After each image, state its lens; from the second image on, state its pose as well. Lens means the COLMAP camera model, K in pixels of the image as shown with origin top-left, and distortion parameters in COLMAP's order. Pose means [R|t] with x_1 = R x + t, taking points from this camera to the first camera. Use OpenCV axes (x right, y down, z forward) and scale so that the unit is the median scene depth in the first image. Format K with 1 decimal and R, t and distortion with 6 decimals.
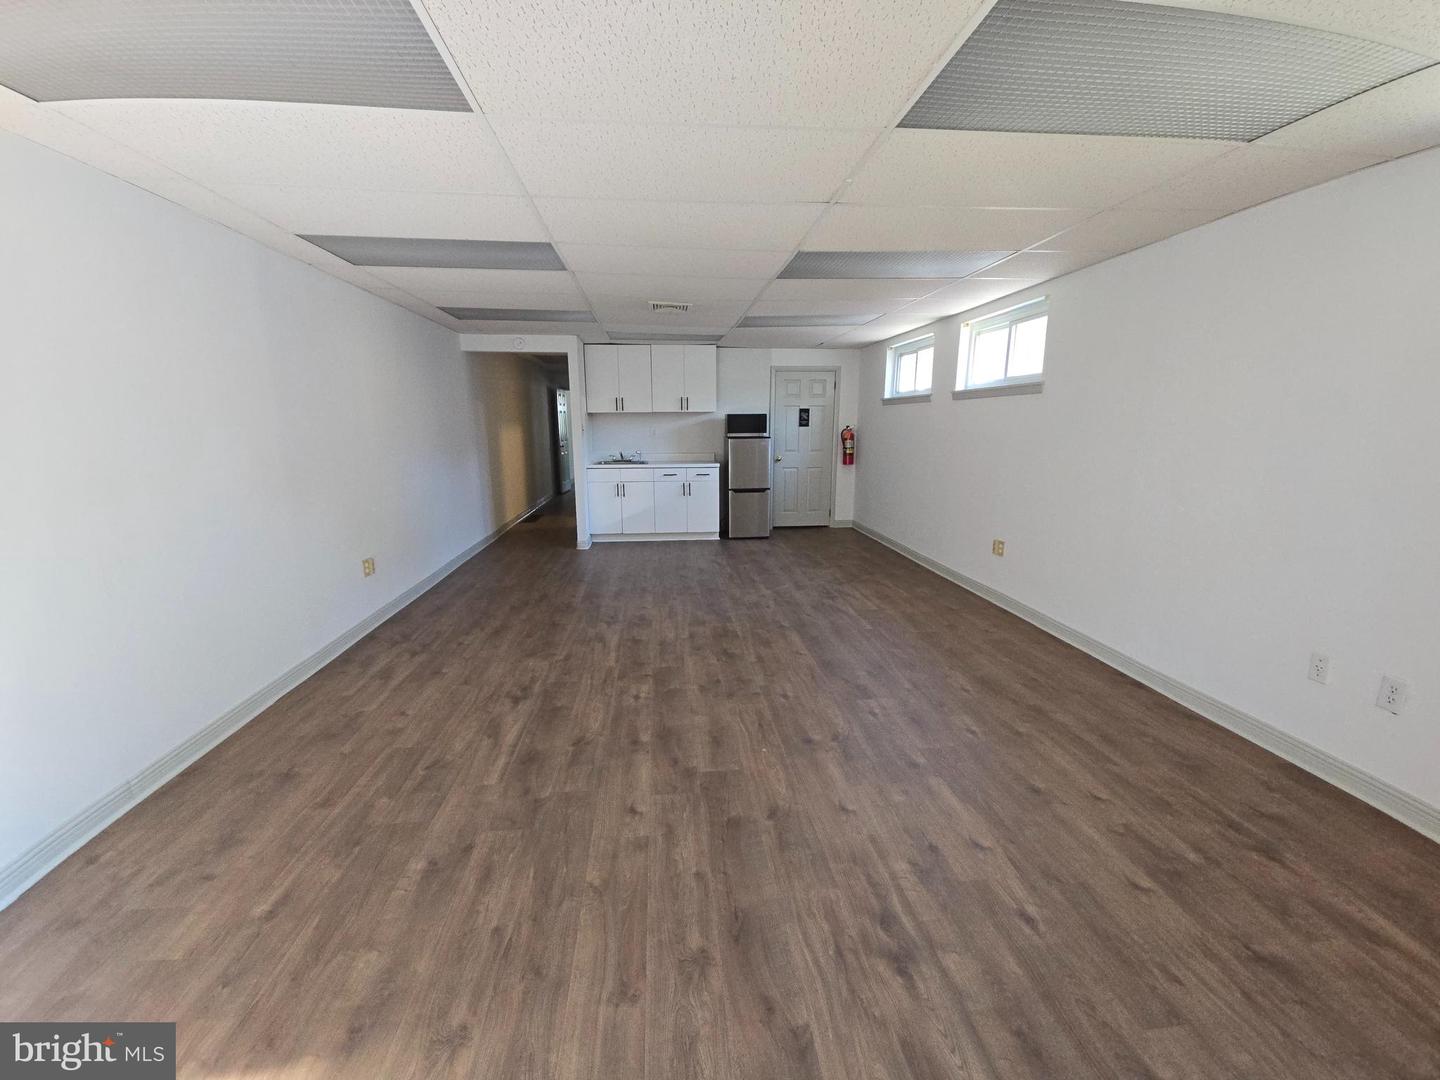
lens RADIAL K [[574.2, 0, 720.0], [0, 574.2, 540.0], [0, 0, 1]] dist [0.001012, -0.000004]
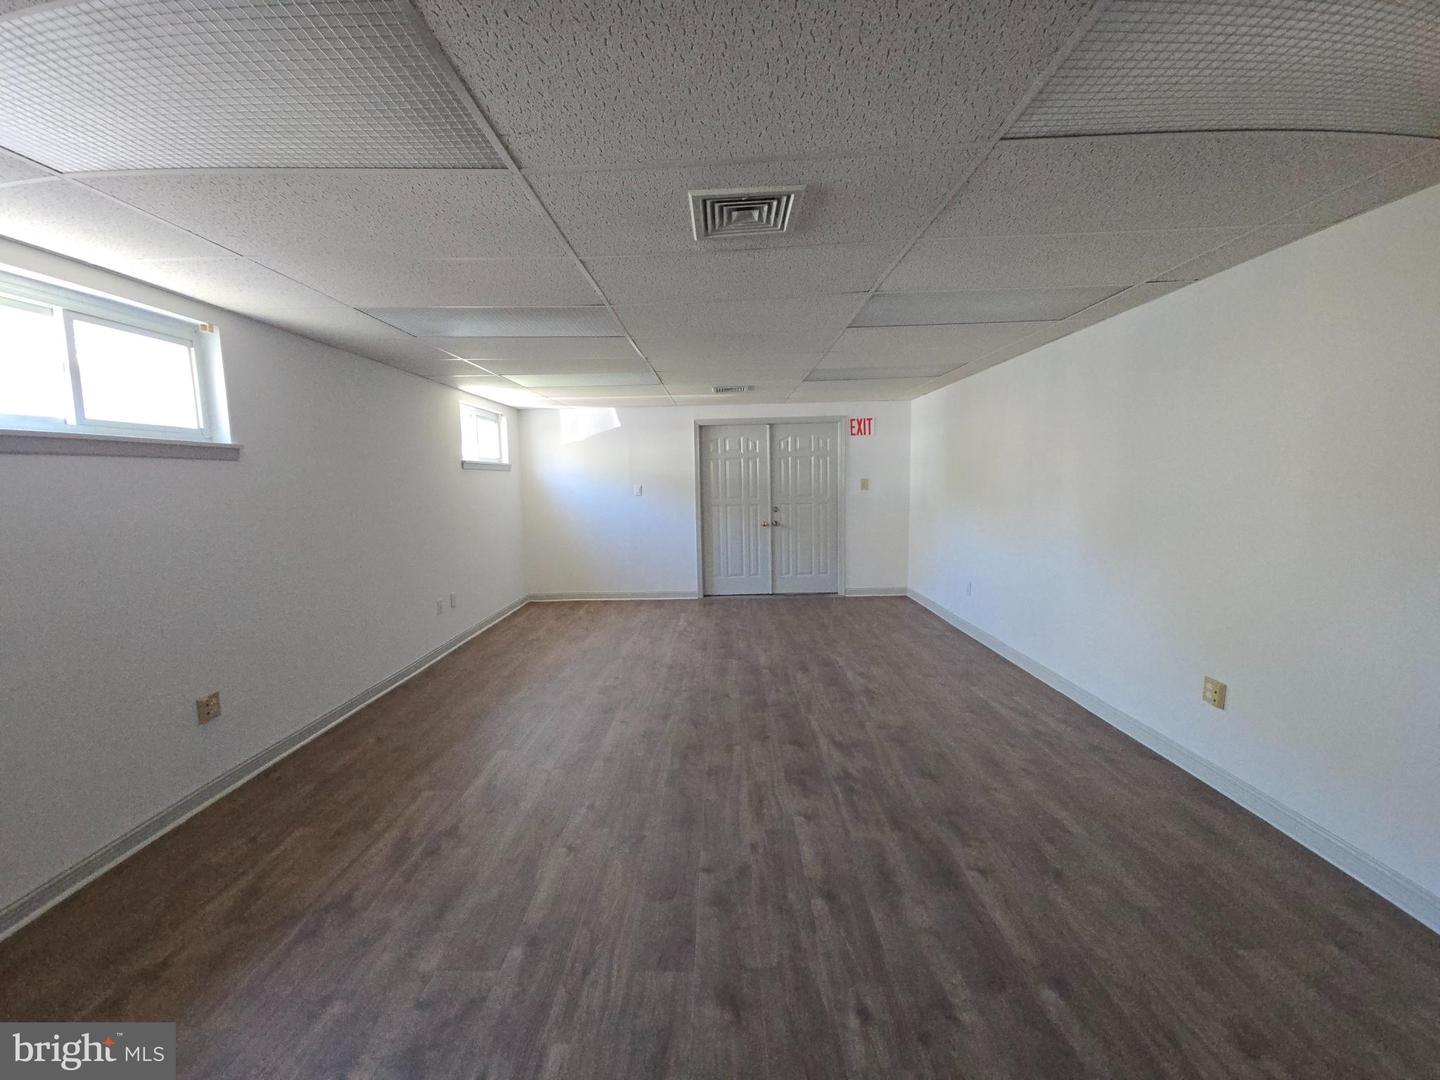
lens RADIAL K [[574.2, 0, 720.0], [0, 574.2, 540.0], [0, 0, 1]] dist [0.001012, -0.000004]
pose [[-0.993239, 0.013486, 0.115302, -0.137629], [0.047809, 0.952608, 0.300419, -0.366586], [-0.105787, 0.303901, -0.946812, 1.737788]]
